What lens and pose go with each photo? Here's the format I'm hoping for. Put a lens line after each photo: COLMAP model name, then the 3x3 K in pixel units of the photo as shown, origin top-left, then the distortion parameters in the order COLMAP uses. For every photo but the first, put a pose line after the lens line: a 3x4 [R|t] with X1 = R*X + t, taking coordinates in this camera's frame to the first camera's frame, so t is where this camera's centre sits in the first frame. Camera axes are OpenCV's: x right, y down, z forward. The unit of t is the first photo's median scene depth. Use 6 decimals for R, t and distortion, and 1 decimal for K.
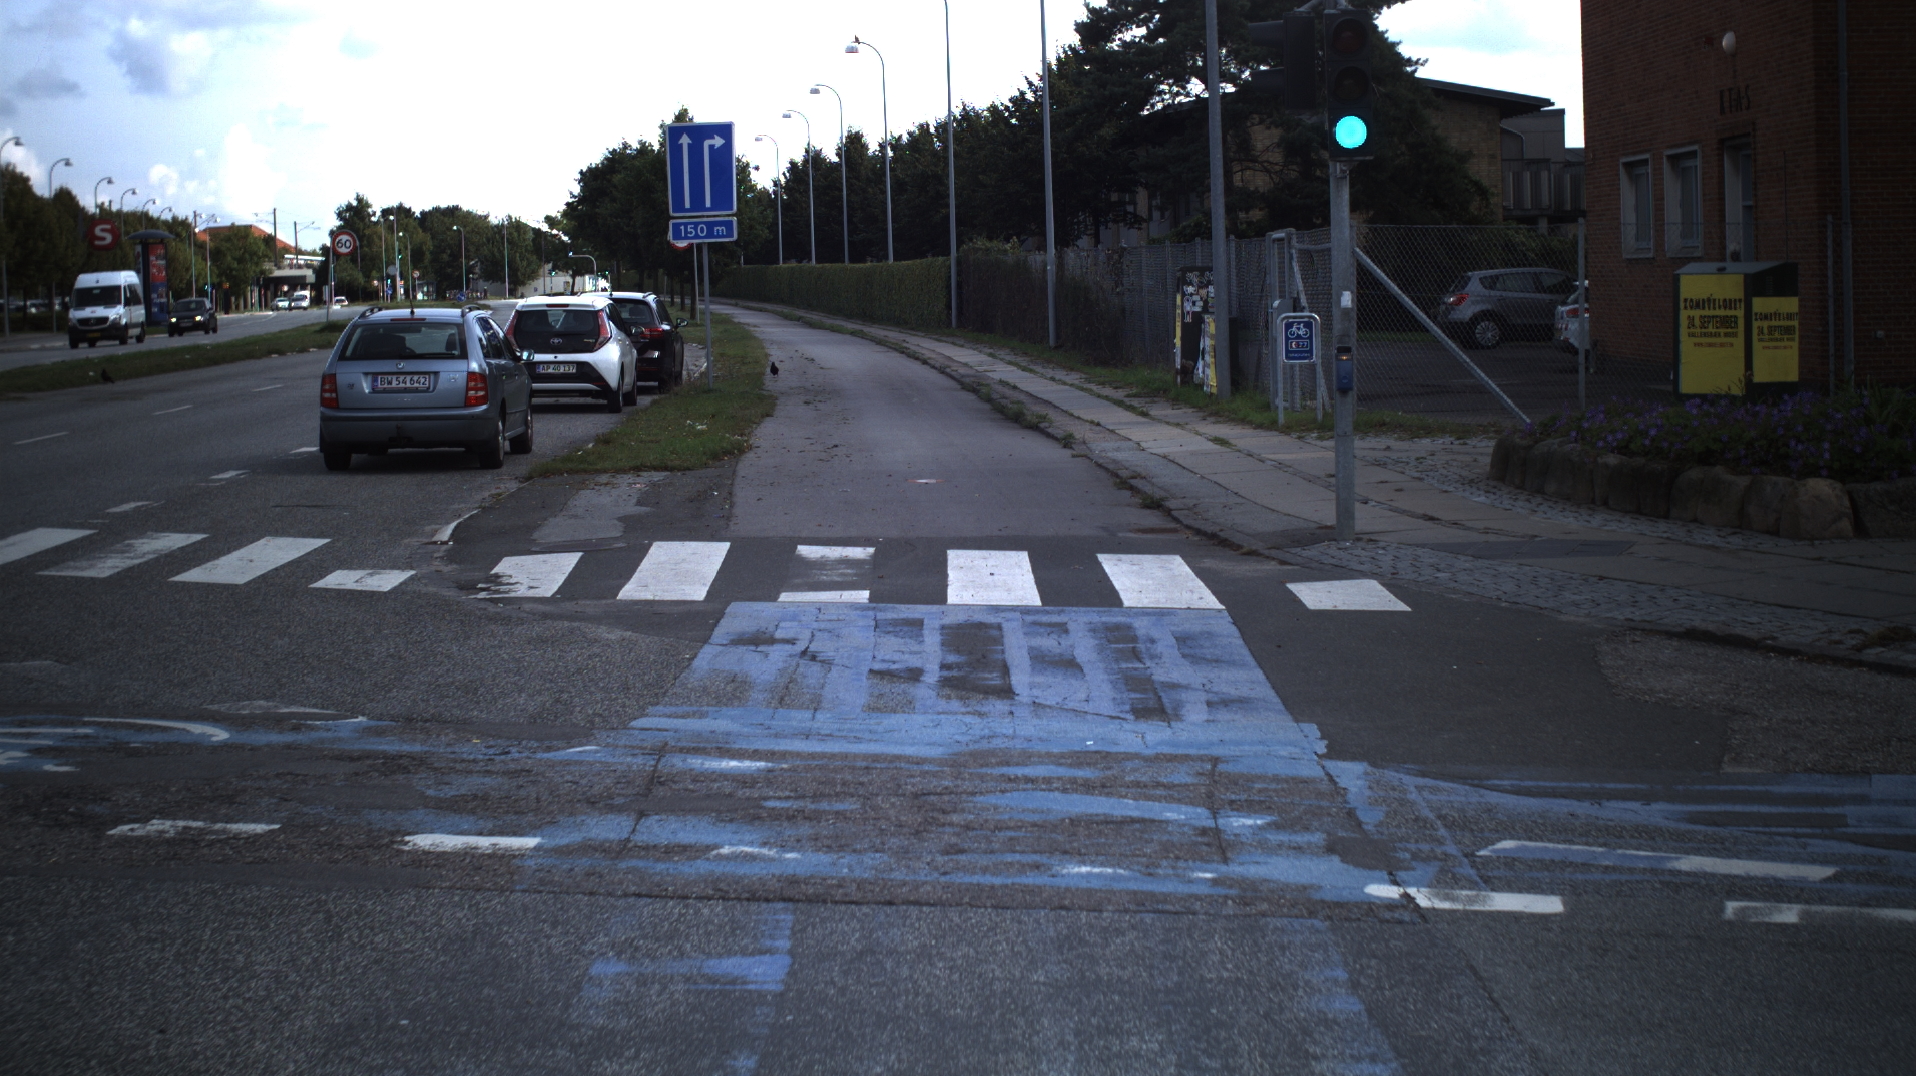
lens RADIAL K [[3654.9, 0, 958.0], [0, 3654.9, 538.0], [0, 0, 1]] dist [-0.285778, 0.333683]
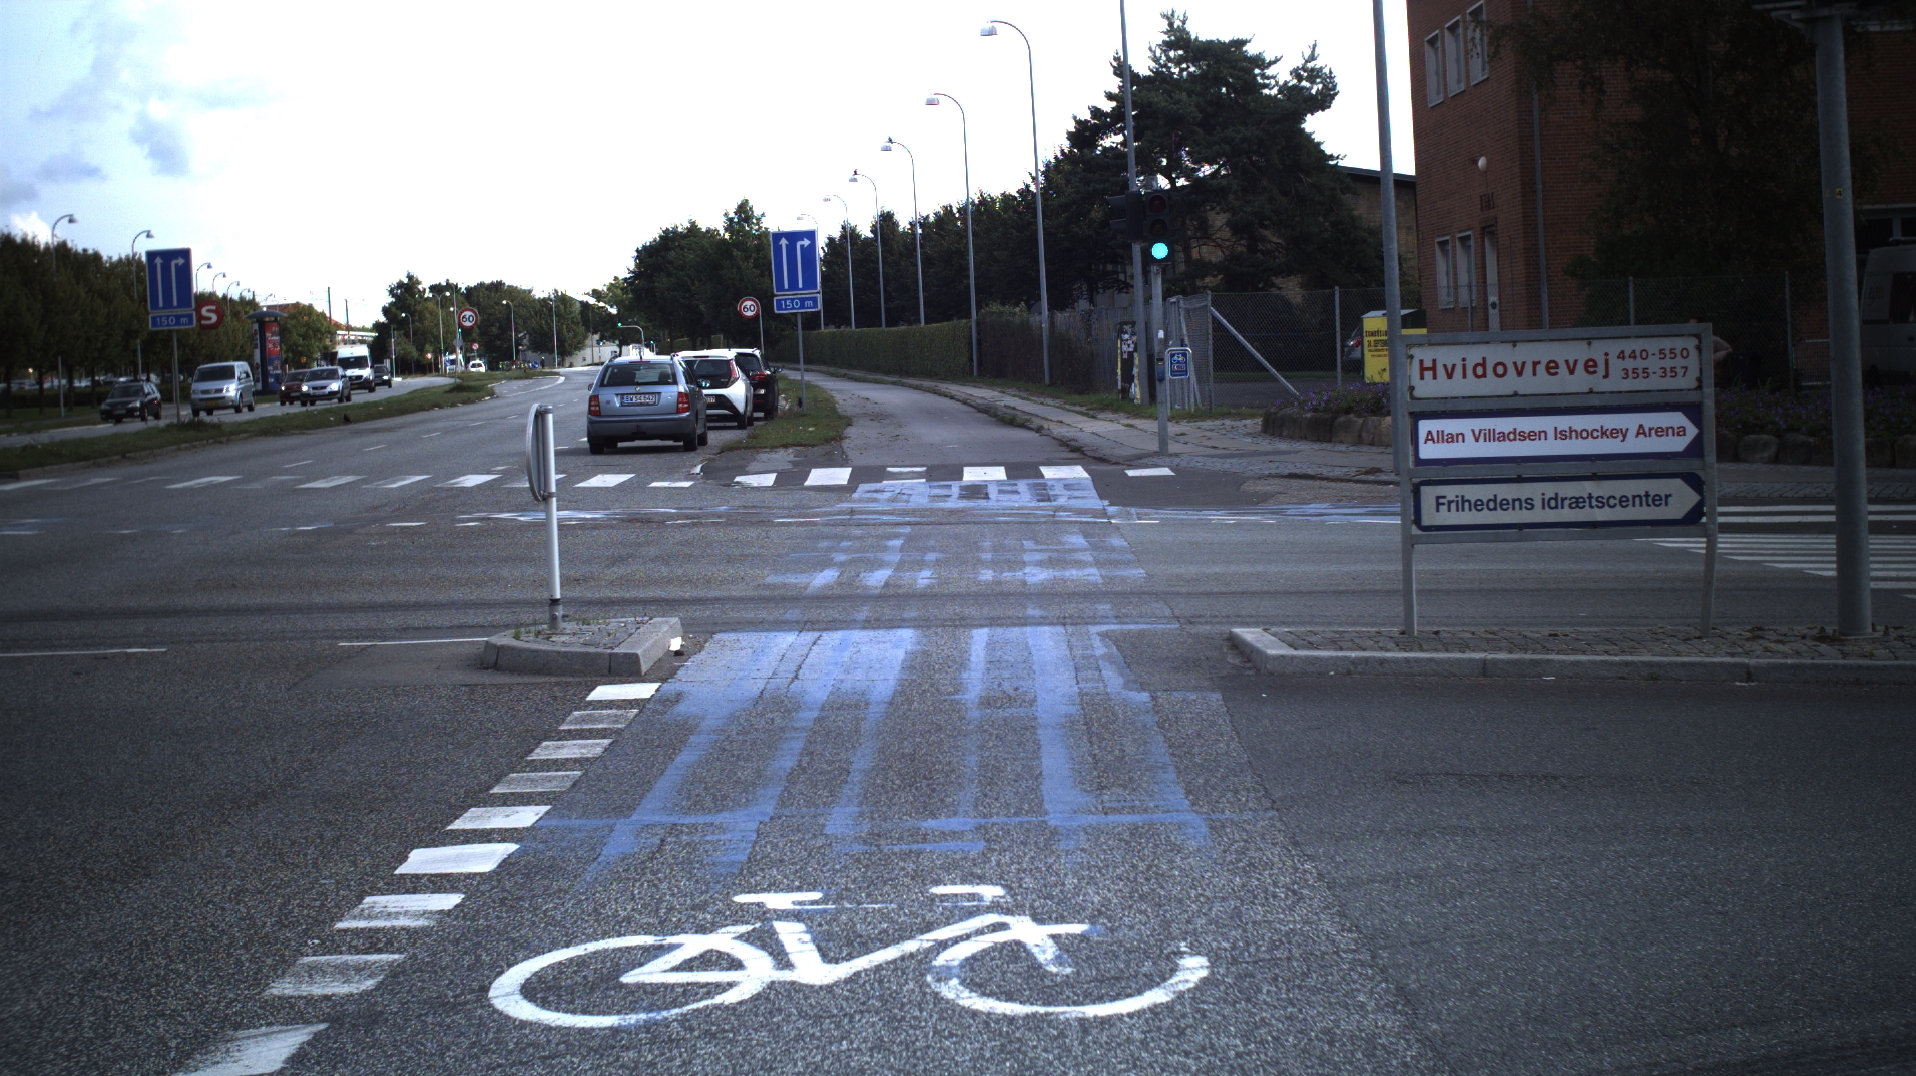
lens RADIAL K [[3654.9, 0, 958.0], [0, 3654.9, 538.0], [0, 0, 1]] dist [-0.285778, 0.333683]
pose [[0.999748, -0.020730, -0.008650, 0.003415], [0.020576, 0.999634, -0.017569, 0.025296], [0.009011, 0.017387, 0.999808, -0.320219]]
